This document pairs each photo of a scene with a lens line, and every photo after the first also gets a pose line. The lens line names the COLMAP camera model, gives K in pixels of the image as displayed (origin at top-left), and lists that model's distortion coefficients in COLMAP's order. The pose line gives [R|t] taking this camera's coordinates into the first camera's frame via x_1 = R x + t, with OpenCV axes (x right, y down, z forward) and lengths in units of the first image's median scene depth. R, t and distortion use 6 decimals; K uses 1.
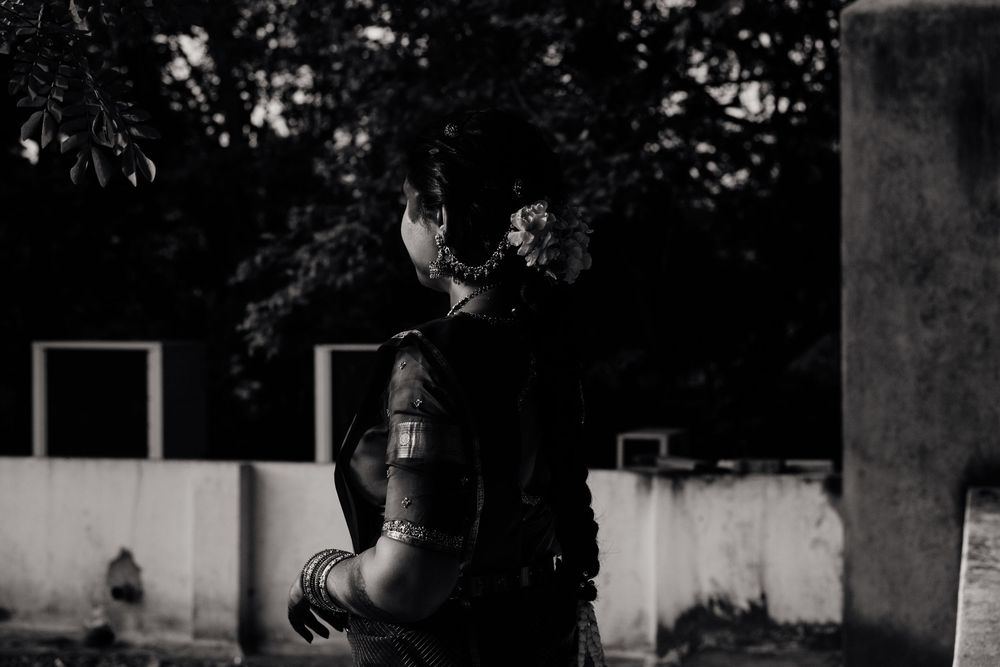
lens RADIAL K [[1501.3, 0, 509.2], [0, 1501.3, 305.5], [0, 0, 1]] dist [0.030757, 0.000000]
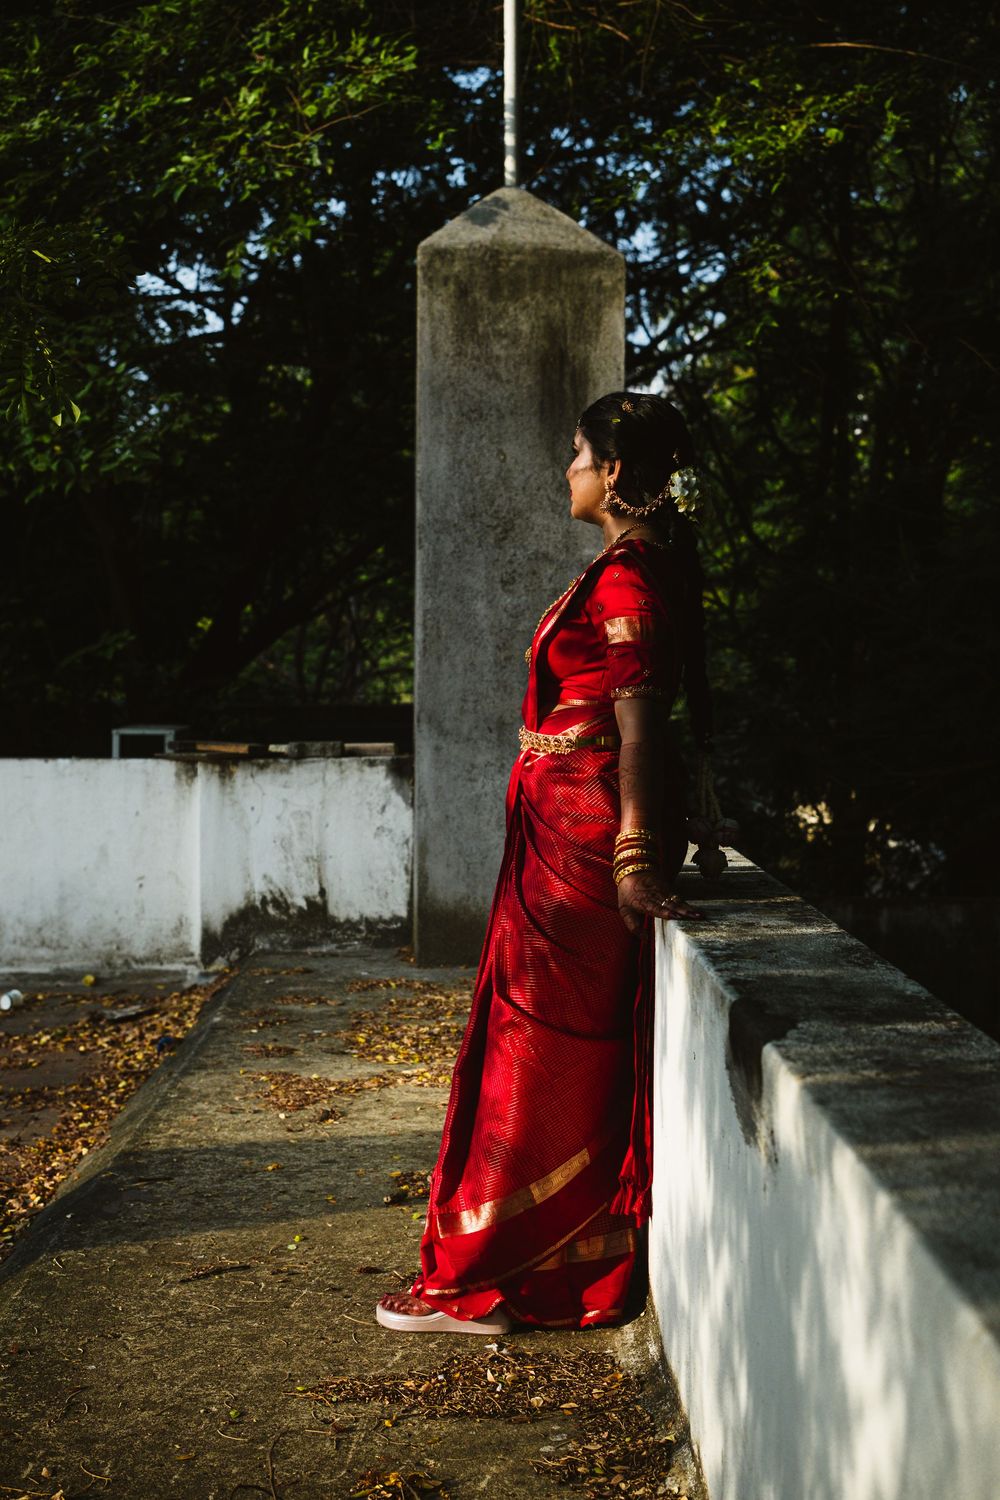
lens RADIAL K [[2252.0, 0, 499.2], [0, 2252.0, 748.5], [0, 0, 1]] dist [0.030757, 0.000000]
pose [[0.953276, -0.013166, 0.301813, -0.138445], [-0.010588, 0.996980, 0.076932, 0.003113], [-0.301915, -0.076533, 0.950258, -0.311039]]
